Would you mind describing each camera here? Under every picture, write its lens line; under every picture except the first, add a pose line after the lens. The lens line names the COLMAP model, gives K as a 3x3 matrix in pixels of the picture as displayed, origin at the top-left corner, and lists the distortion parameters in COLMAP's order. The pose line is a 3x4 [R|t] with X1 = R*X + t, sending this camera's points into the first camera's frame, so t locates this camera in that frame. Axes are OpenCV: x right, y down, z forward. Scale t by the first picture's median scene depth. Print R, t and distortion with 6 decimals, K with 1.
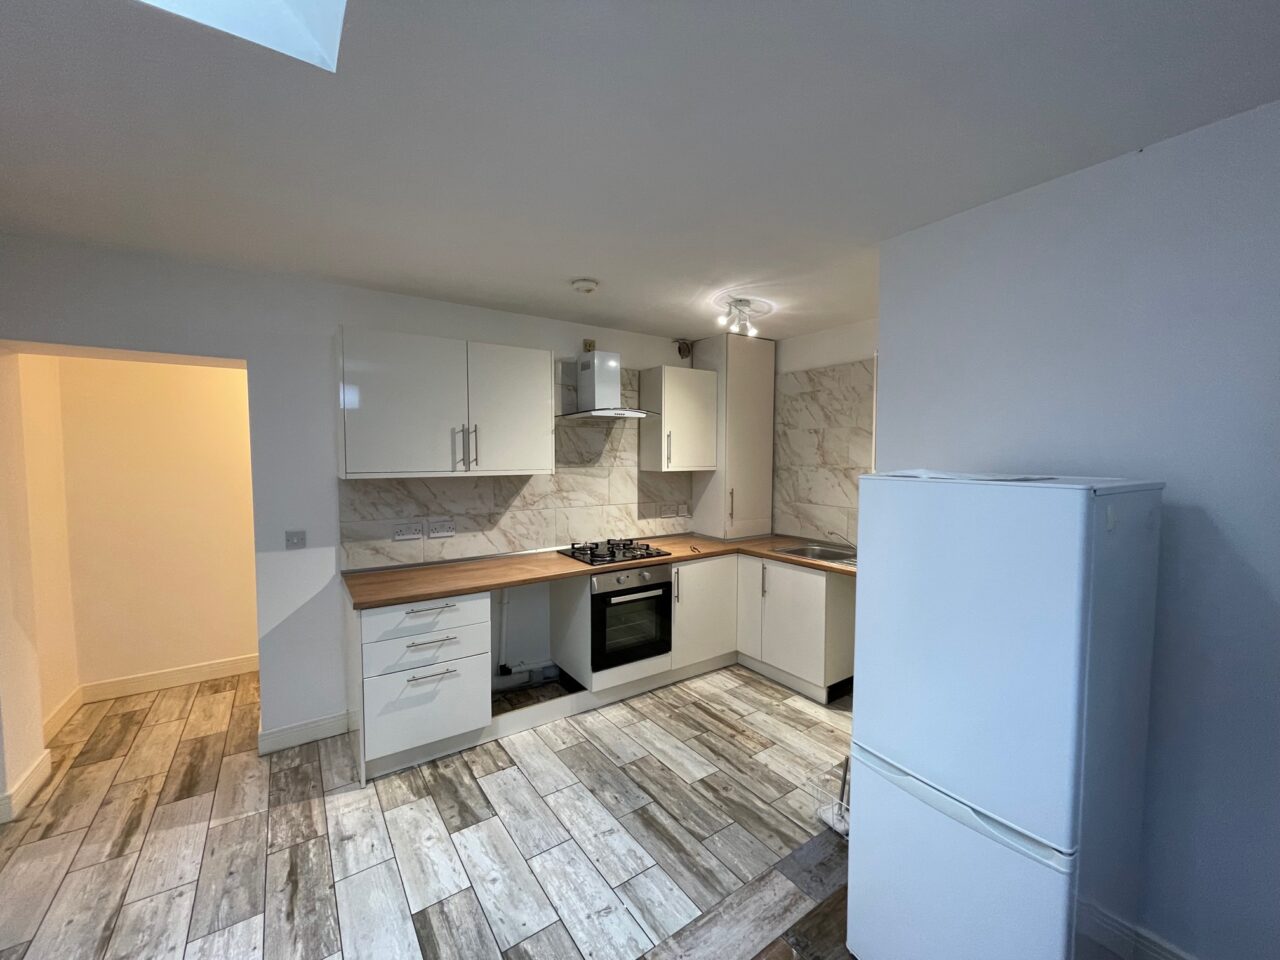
lens RADIAL K [[517.0, 0, 636.5], [0, 517.0, 475.4], [0, 0, 1]] dist [0.000293, 0.001006]
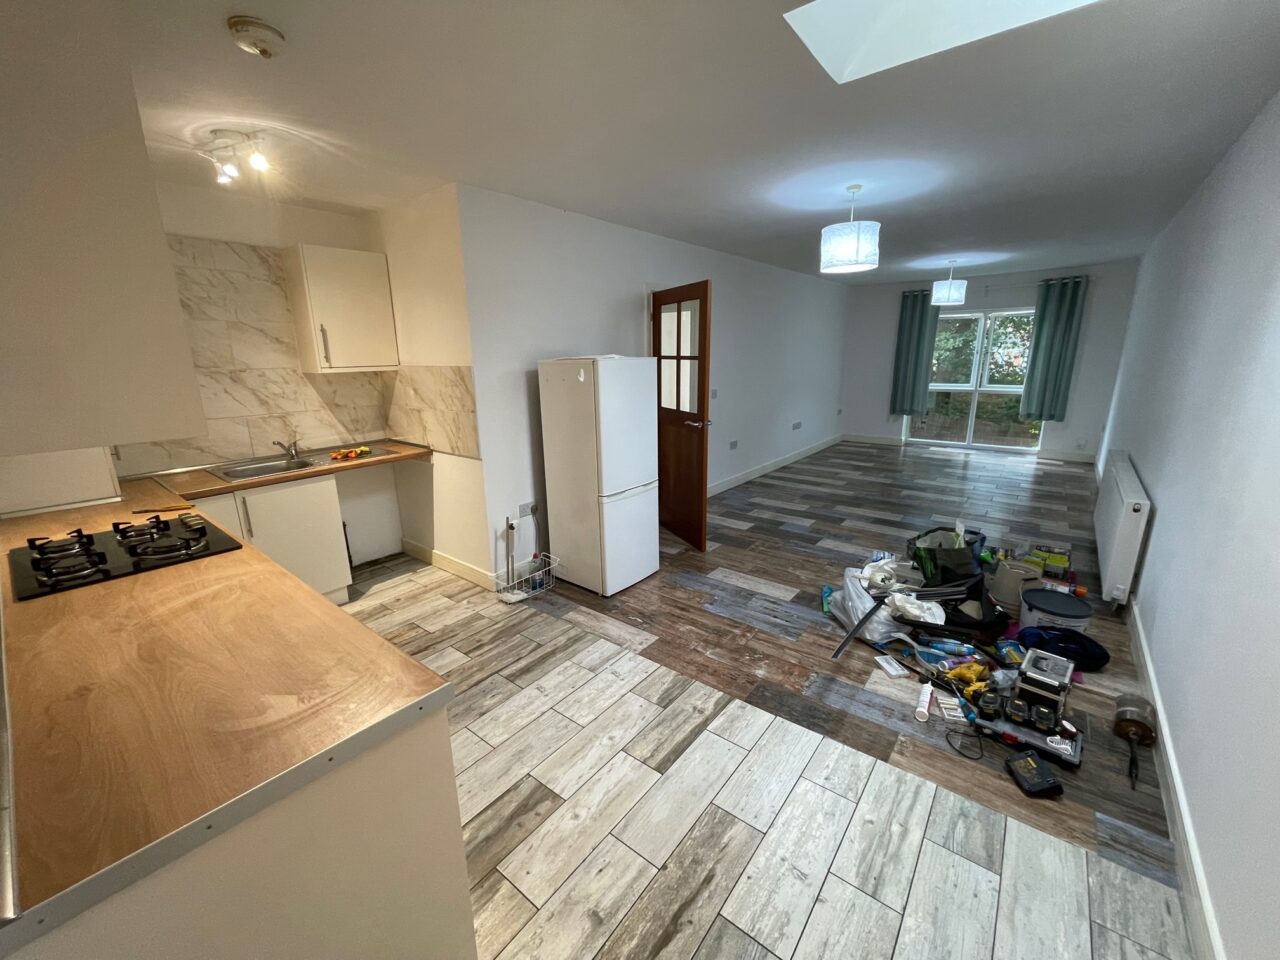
lens RADIAL K [[517.0, 0, 643.9], [0, 517.0, 475.5], [0, 0, 1]] dist [0.000293, 0.001006]
pose [[-0.302166, -0.222973, 0.926811, -1.063009], [0.057254, 0.966259, 0.251130, -0.037577], [-0.951534, 0.128947, -0.279205, 1.031852]]
